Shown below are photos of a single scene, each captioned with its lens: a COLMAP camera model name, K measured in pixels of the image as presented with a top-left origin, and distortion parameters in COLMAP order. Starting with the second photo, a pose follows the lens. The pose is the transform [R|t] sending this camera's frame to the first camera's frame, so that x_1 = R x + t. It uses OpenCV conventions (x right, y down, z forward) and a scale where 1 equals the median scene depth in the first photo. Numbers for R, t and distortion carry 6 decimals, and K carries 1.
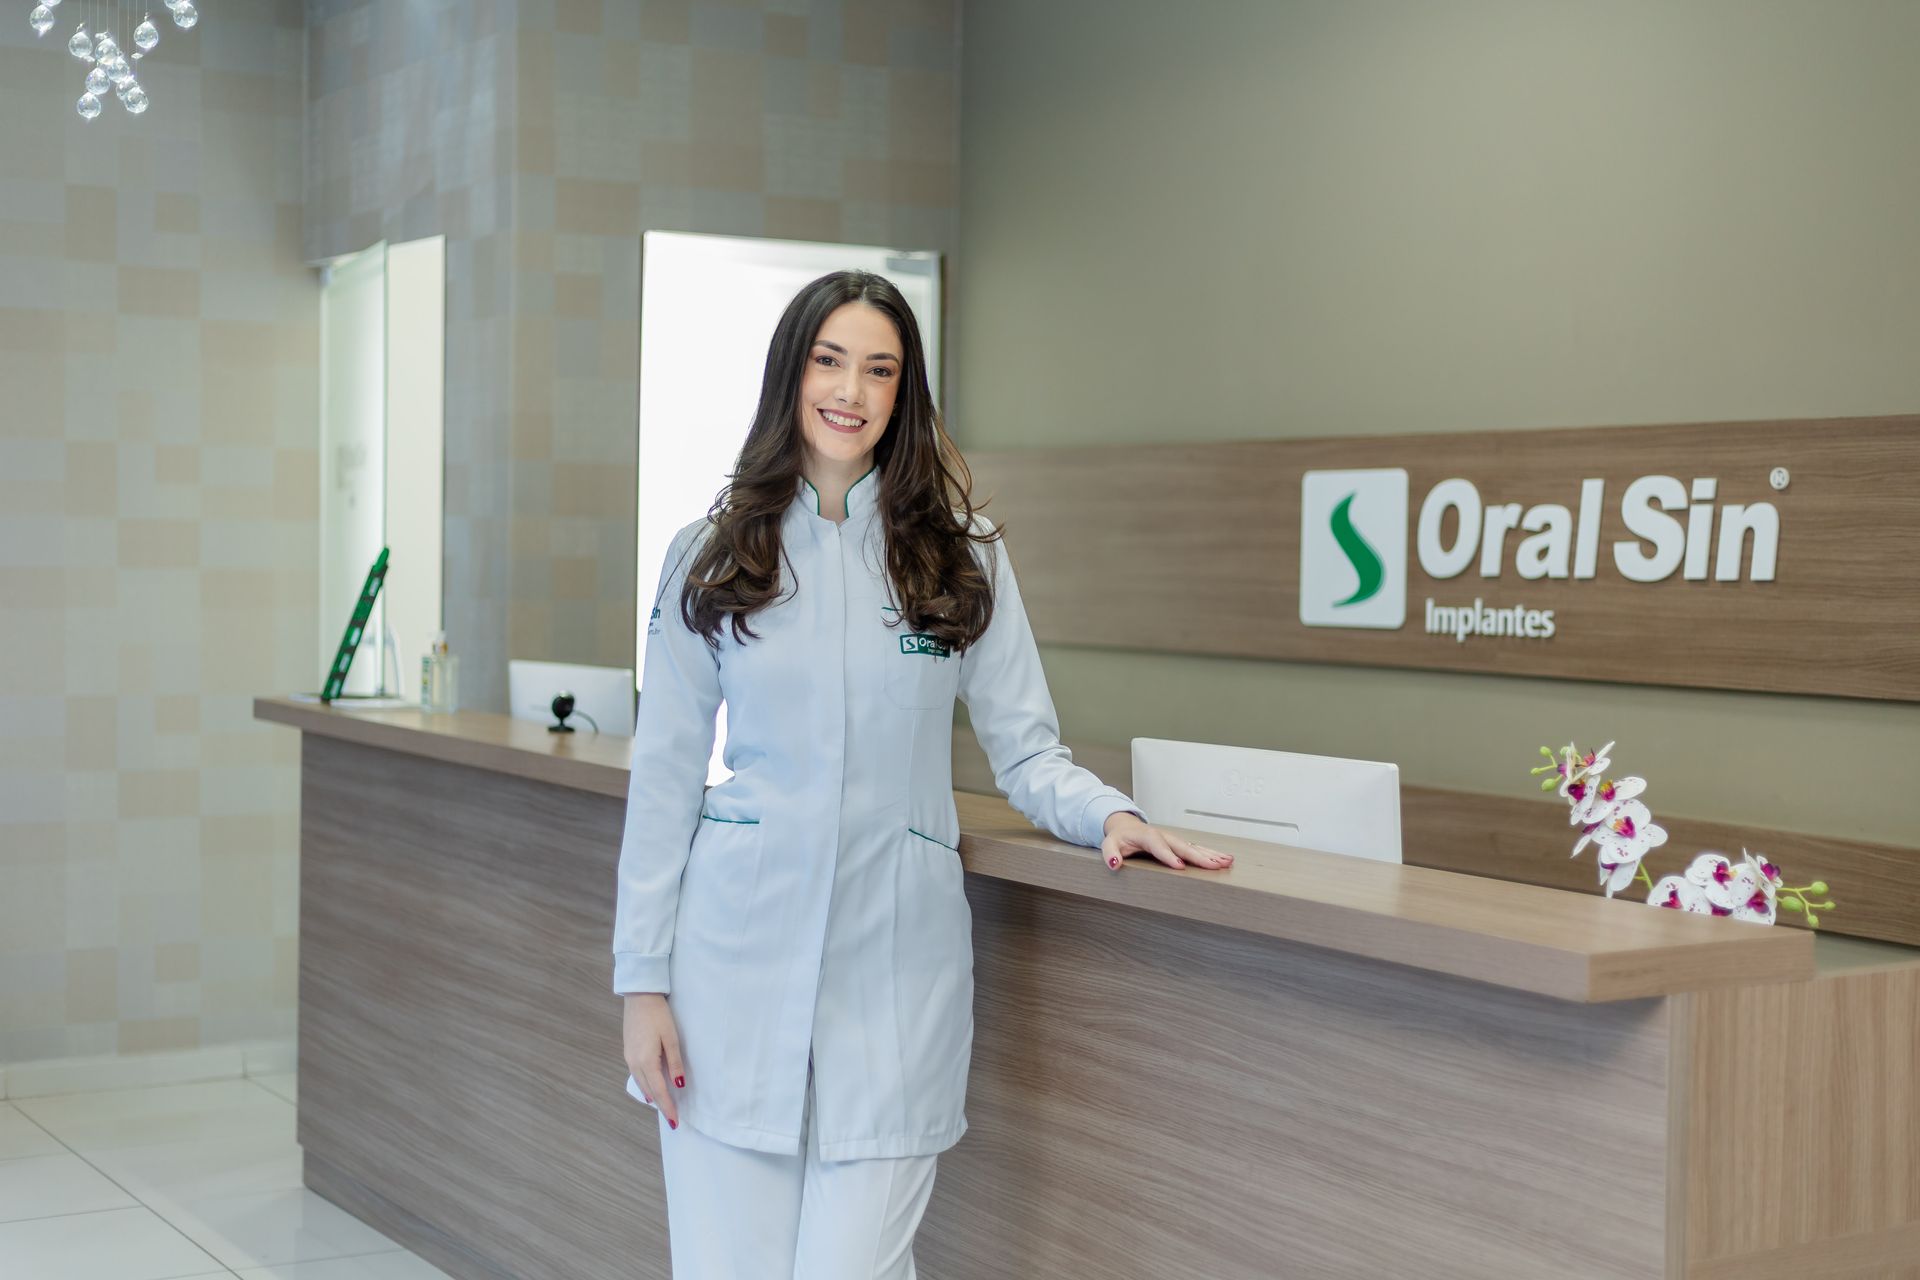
lens RADIAL K [[2759.0, 0, 960.0], [0, 2759.0, 640.0], [0, 0, 1]] dist [0.007036, 0.006261]
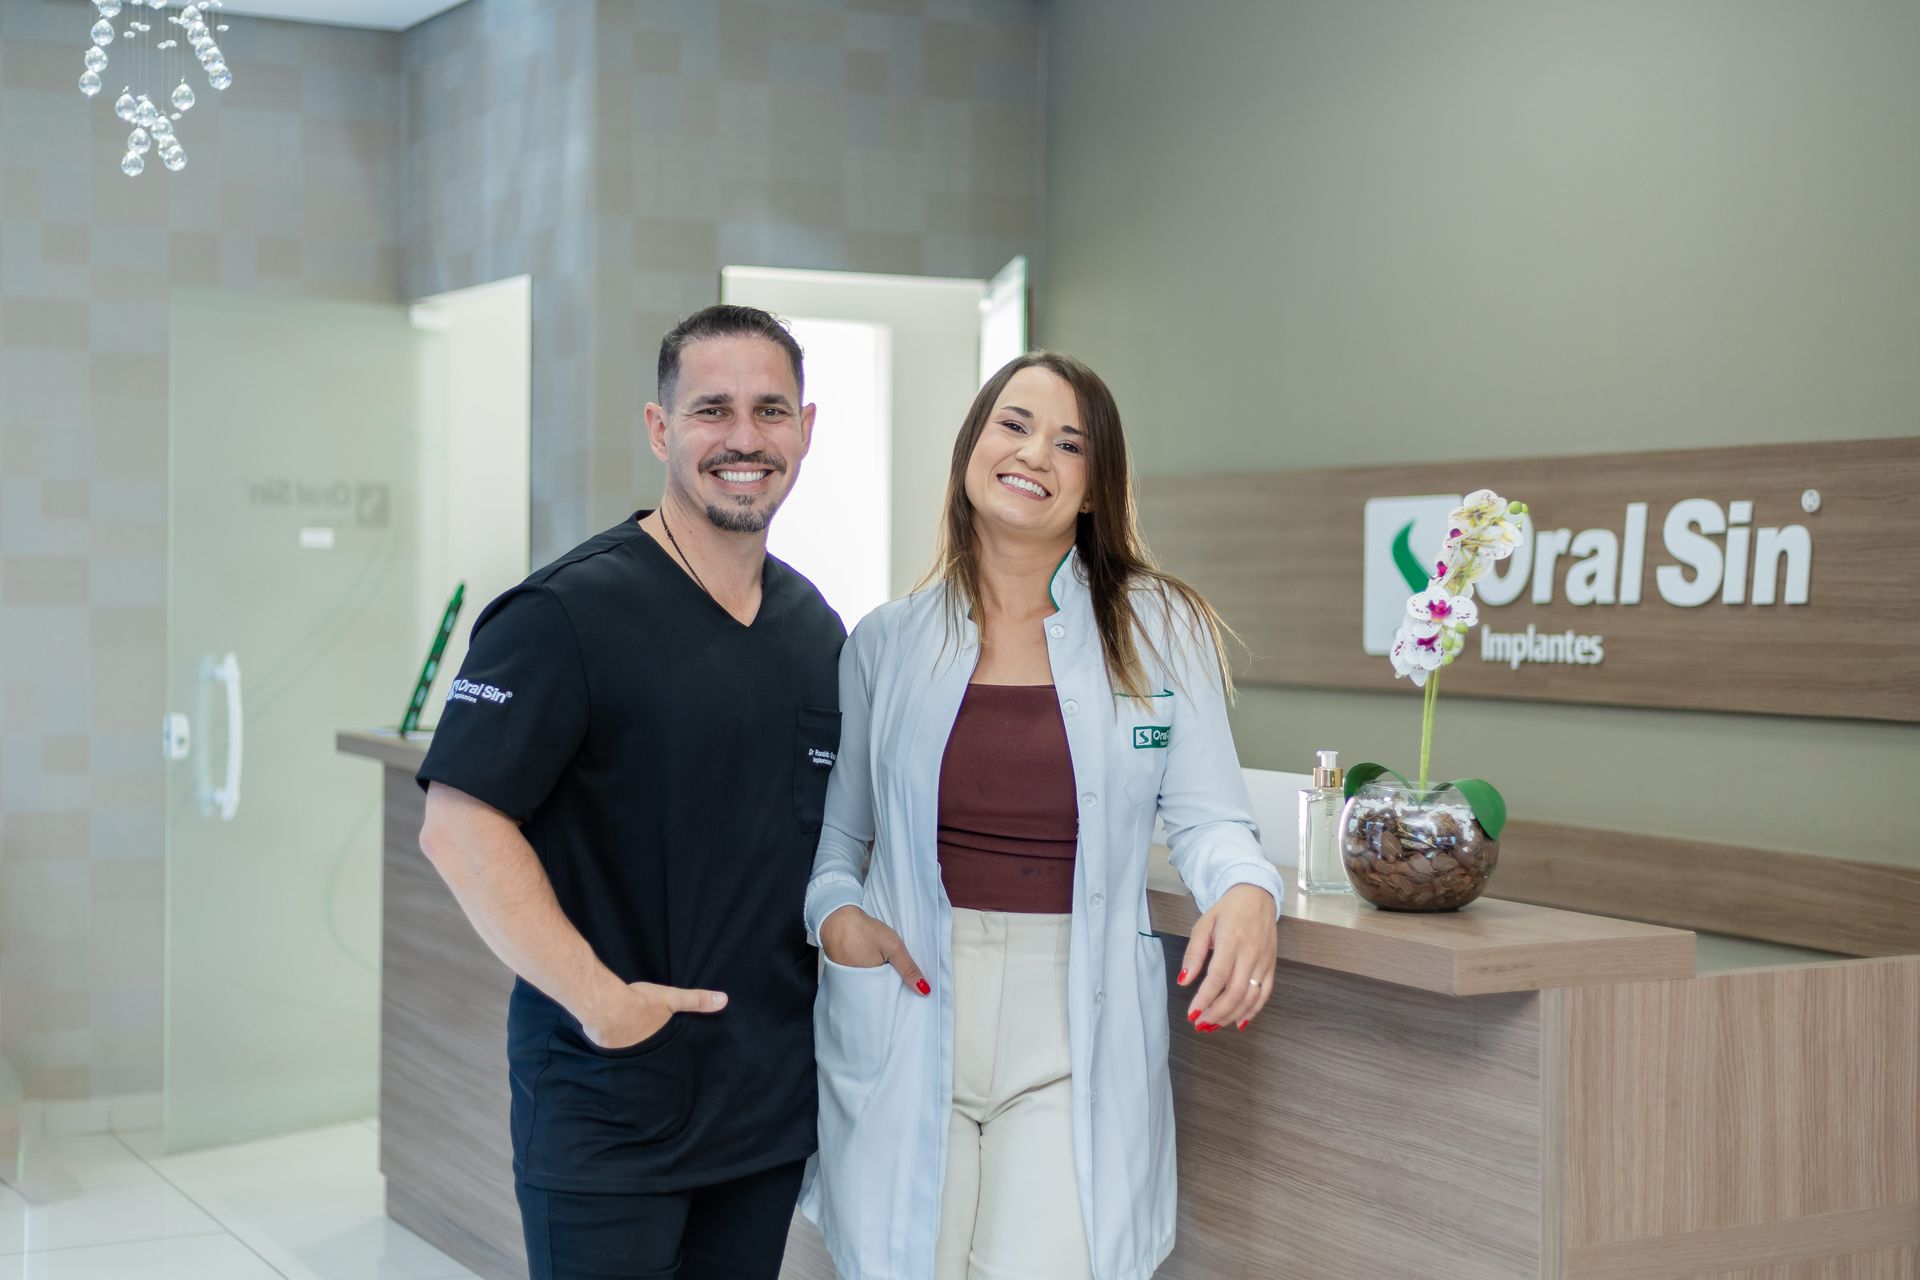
lens RADIAL K [[2915.4, 0, 952.0], [0, 2915.4, 606.4], [0, 0, 1]] dist [0.007323, 0.004080]
pose [[0.997075, -0.006777, -0.076129, 0.068256], [0.004679, 0.999605, -0.027712, 0.007282], [0.076287, 0.027274, 0.996713, -0.072007]]
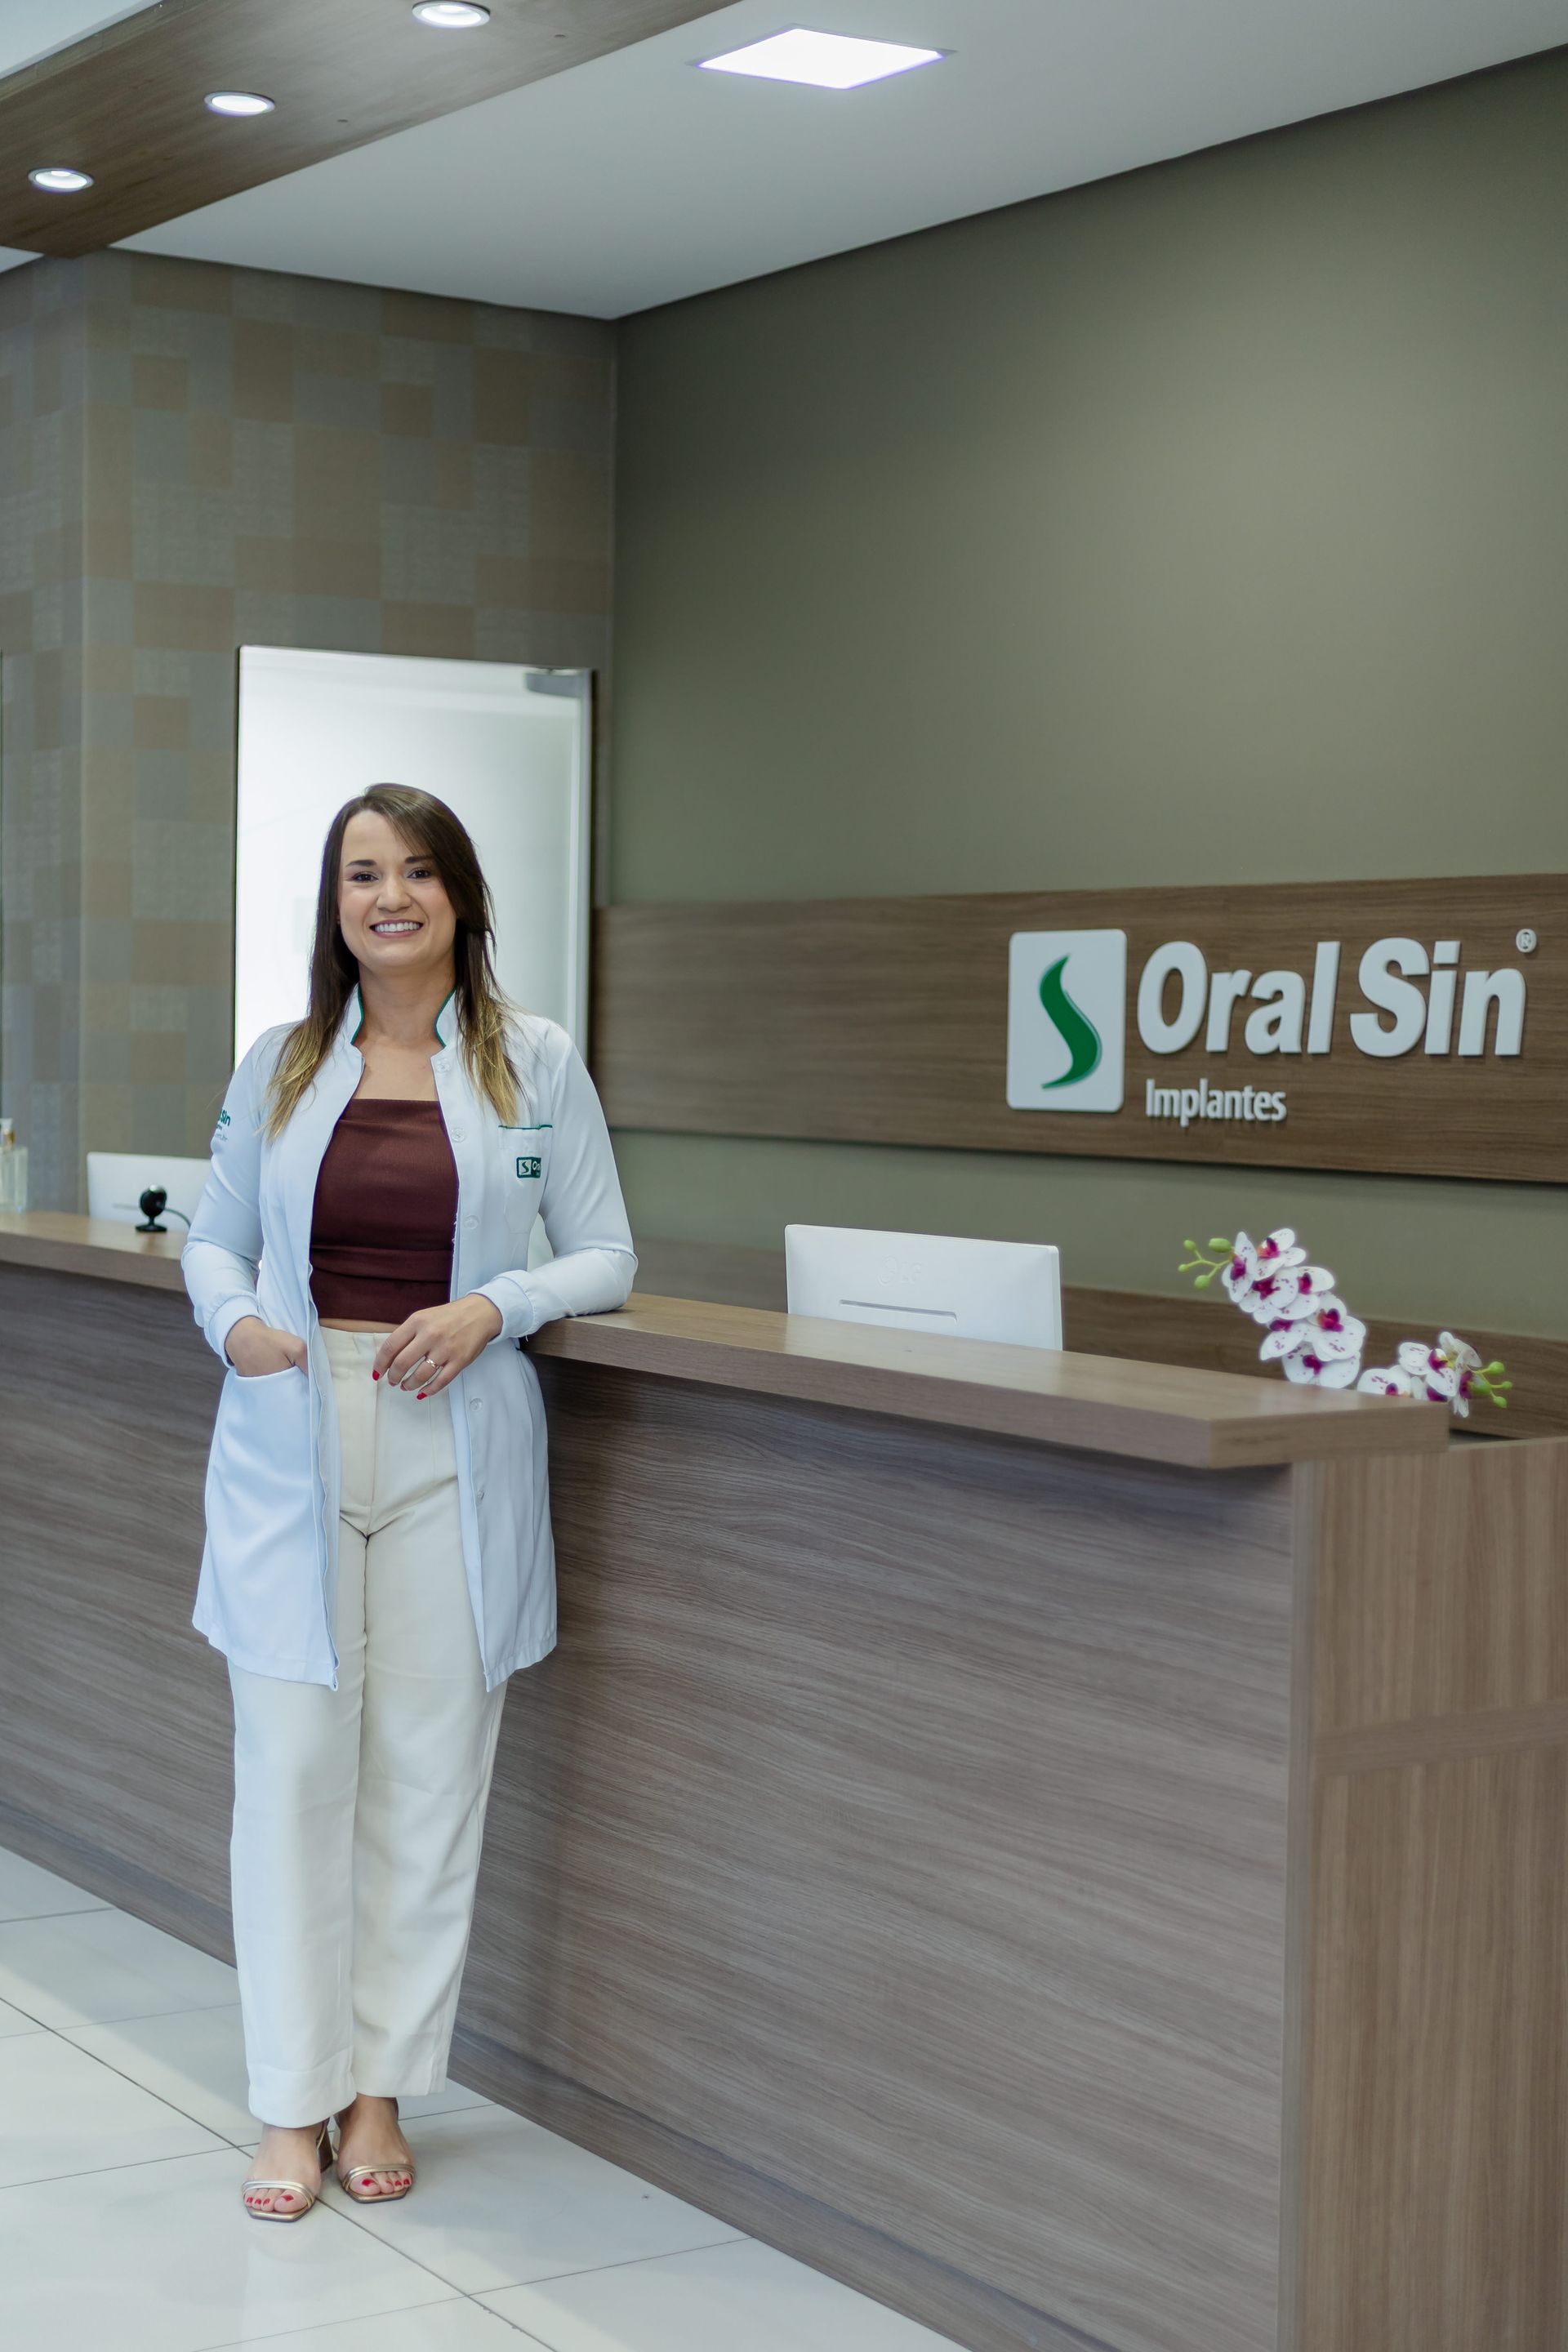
lens RADIAL K [[3692.4, 0, 732.0], [0, 3692.4, 1245.0], [0, 0, 1]] dist [0.011278, -0.021458]
pose [[0.999724, -0.002106, 0.023382, 0.012805], [0.001504, 0.999668, 0.025718, 0.008663], [-0.023428, -0.025676, 0.999396, -0.188861]]
